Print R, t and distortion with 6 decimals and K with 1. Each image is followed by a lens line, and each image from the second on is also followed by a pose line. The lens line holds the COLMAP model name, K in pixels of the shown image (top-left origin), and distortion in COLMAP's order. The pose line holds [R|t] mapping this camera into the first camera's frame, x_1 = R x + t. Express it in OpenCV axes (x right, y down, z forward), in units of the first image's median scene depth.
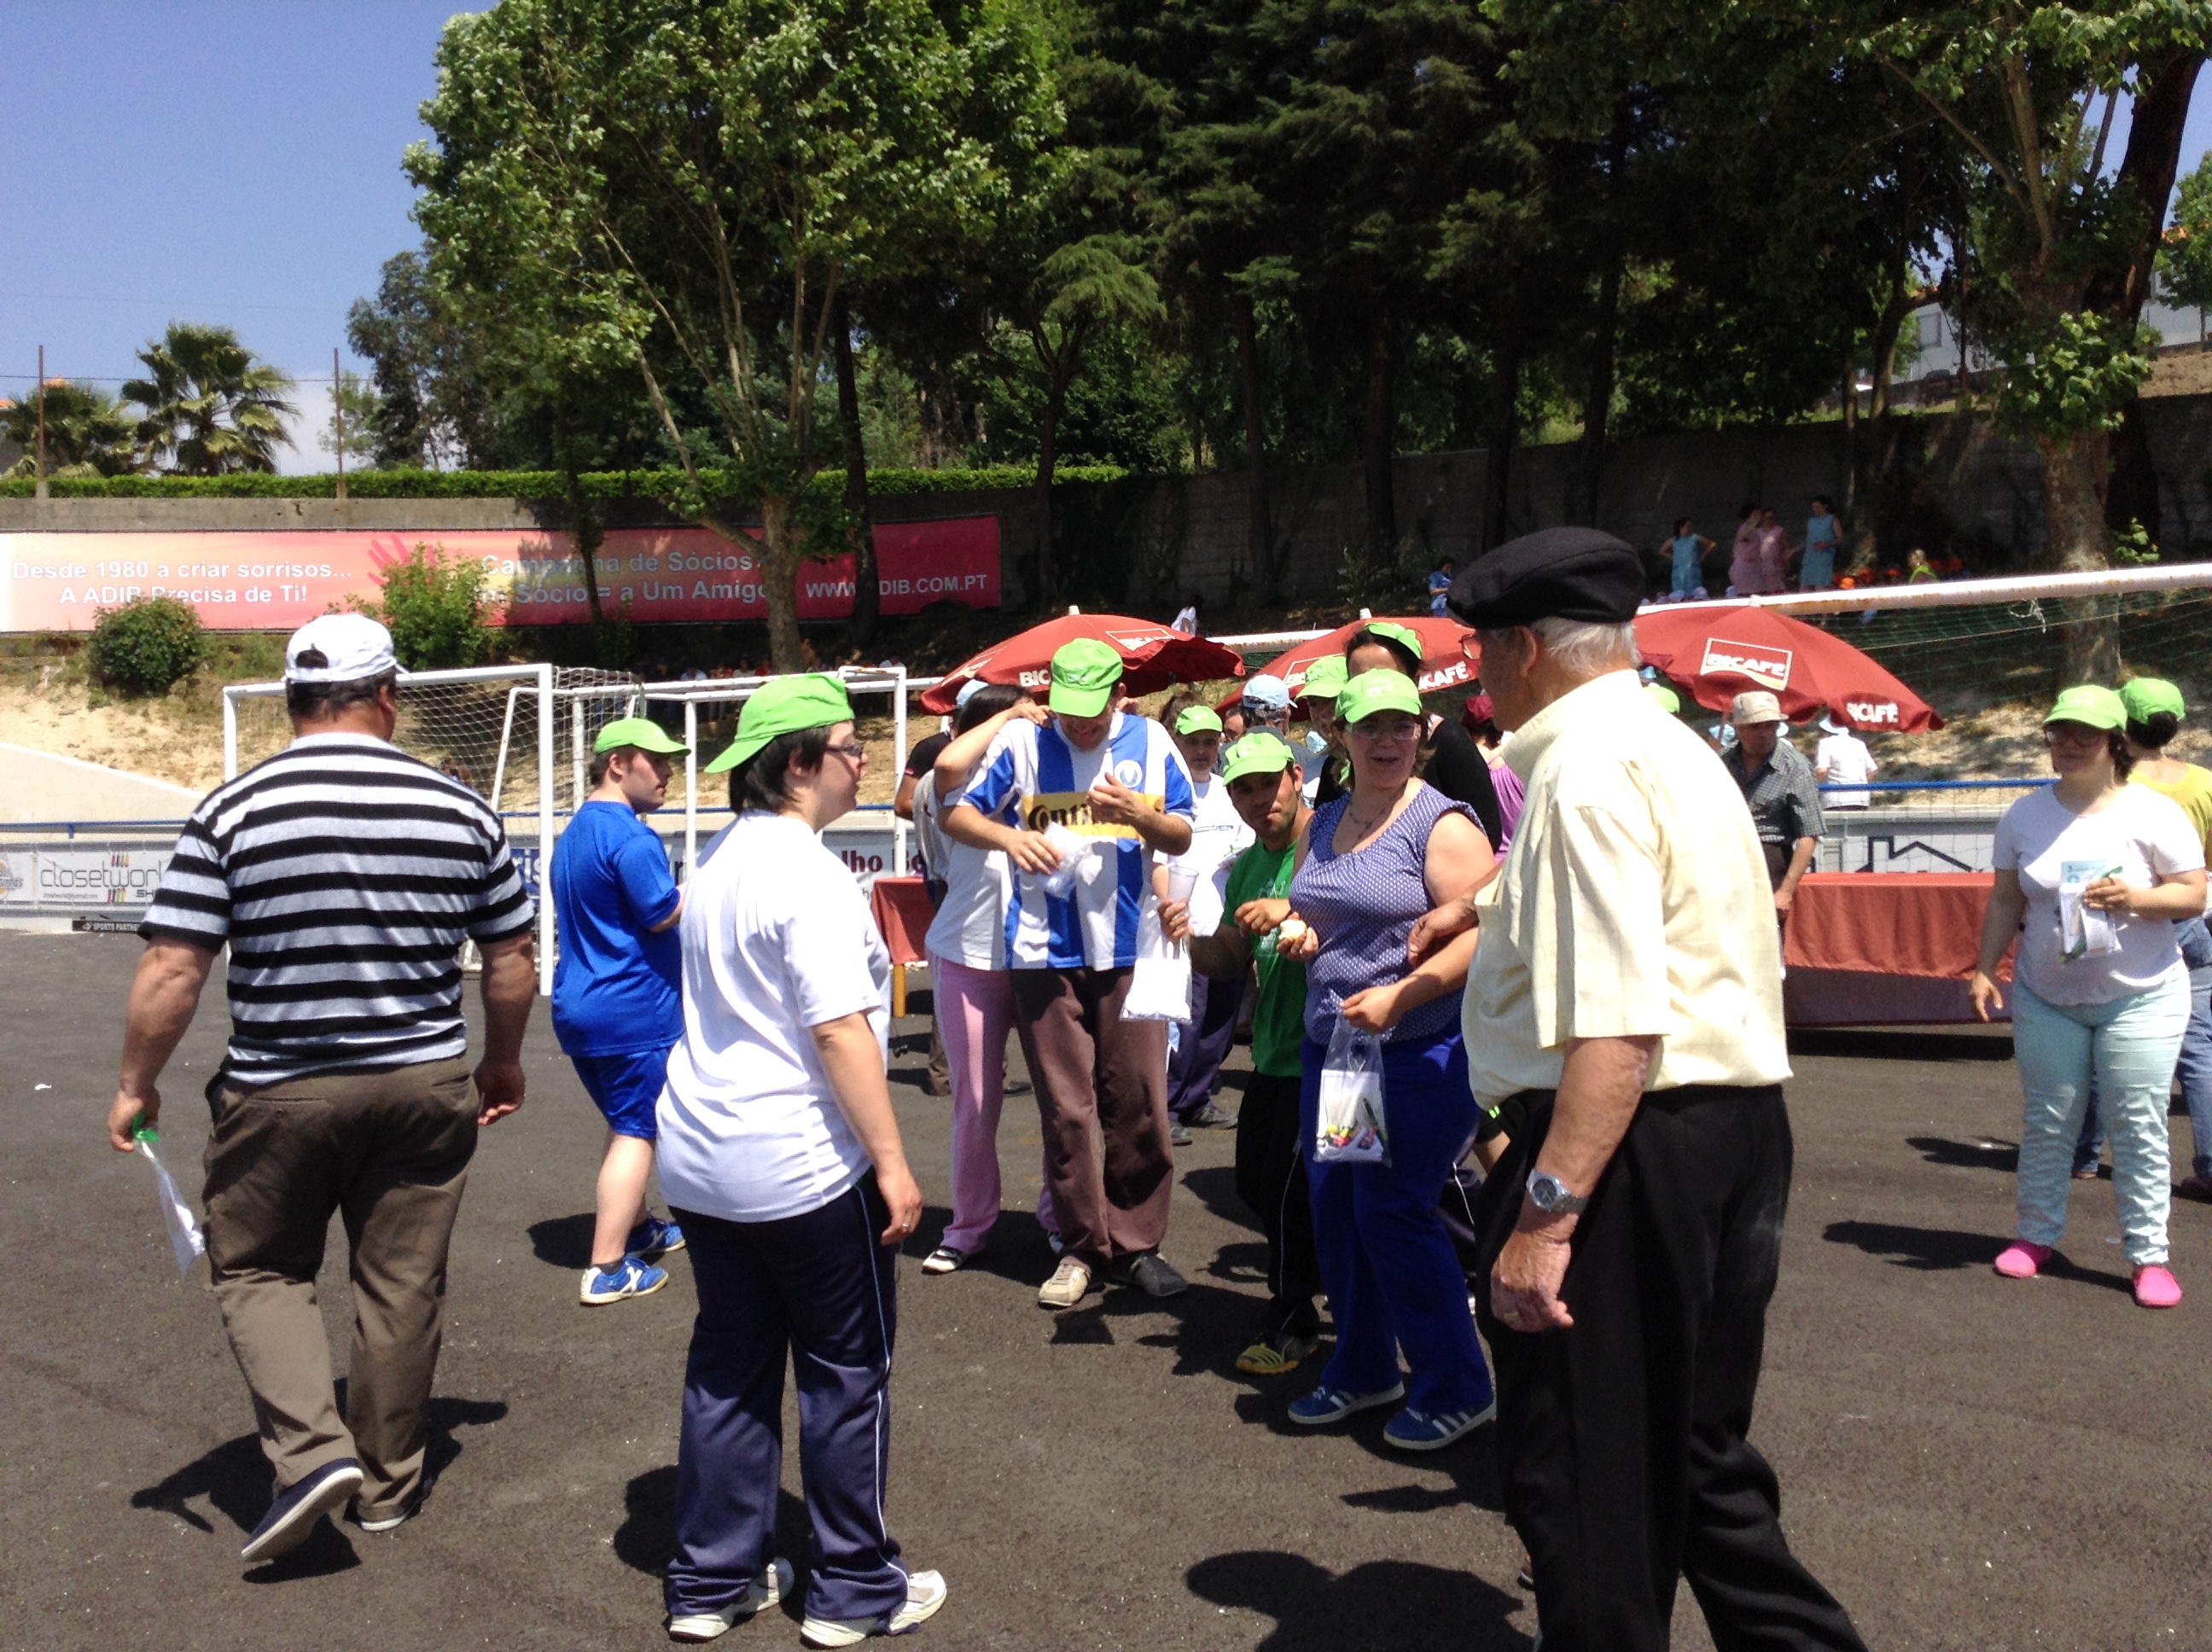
lens RADIAL K [[1974.7, 0, 1119.6], [0, 1974.7, 796.5], [0, 0, 1]] dist [0.079643, -0.150208]
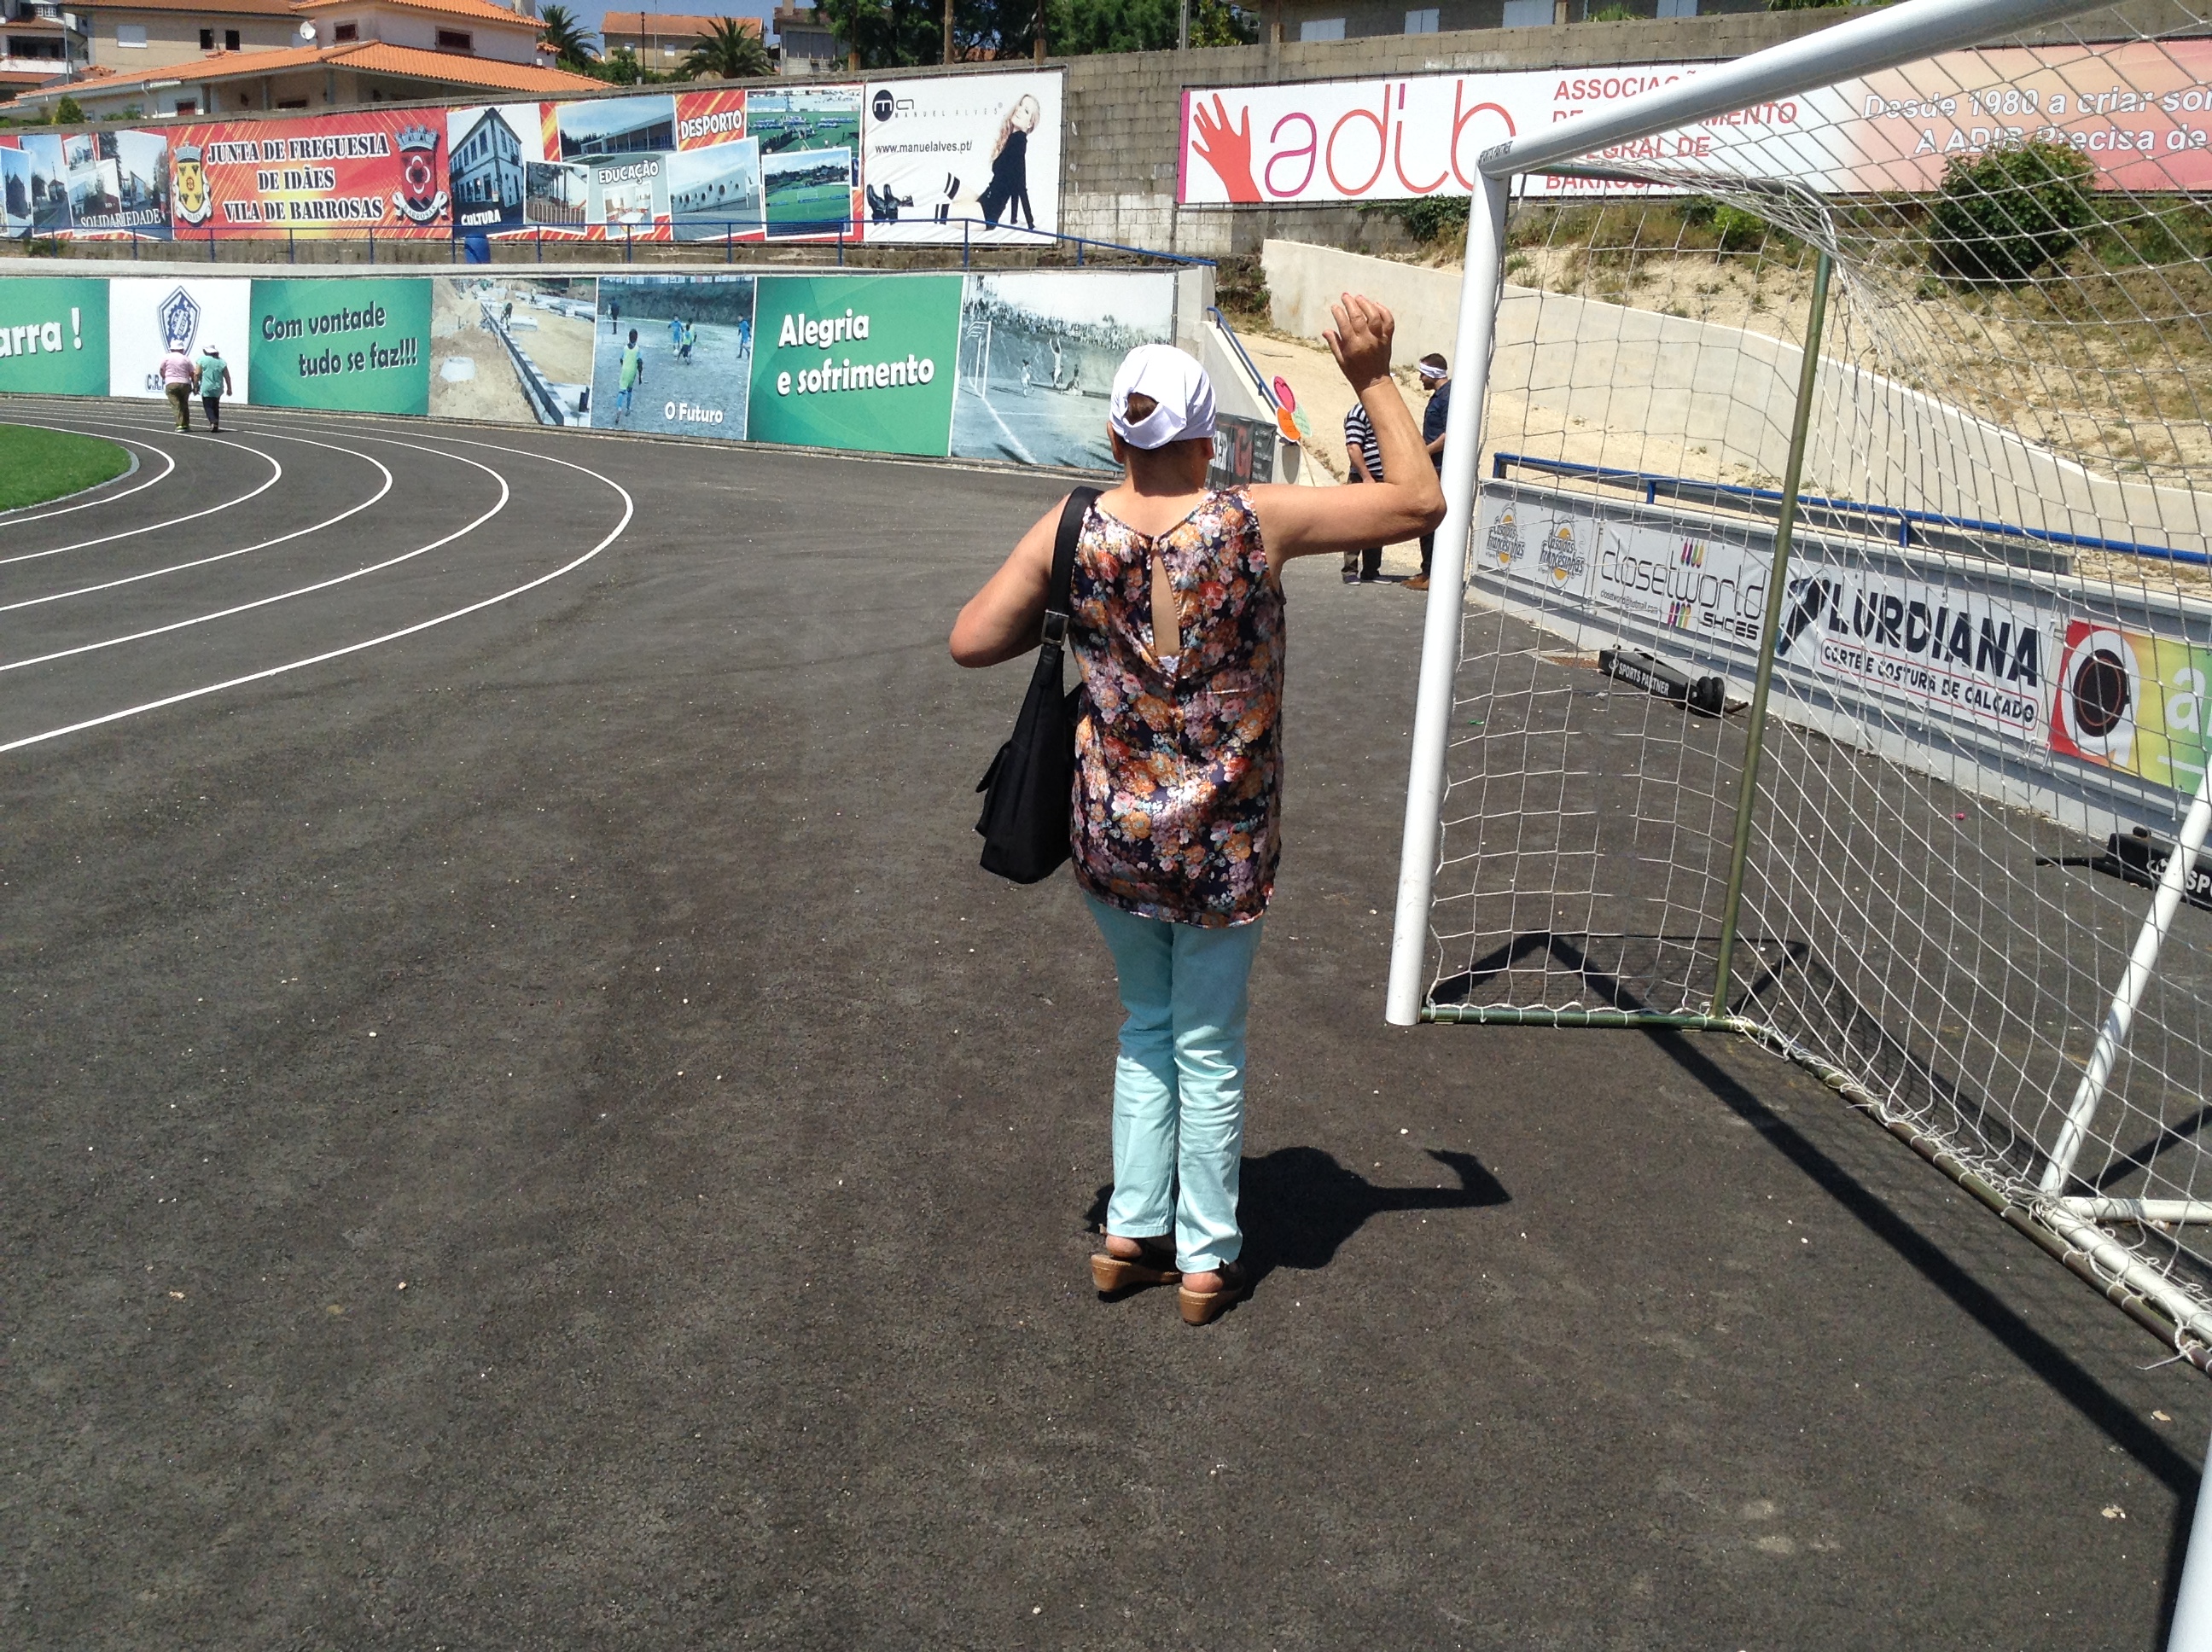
lens RADIAL K [[1974.7, 0, 1105.0], [0, 1974.7, 906.3], [0, 0, 1]] dist [0.079643, -0.150208]
pose [[0.601564, 0.263696, -0.754046, -0.089119], [-0.078582, 0.958900, 0.272644, -0.007667], [0.794950, -0.104758, 0.597562, 0.311147]]
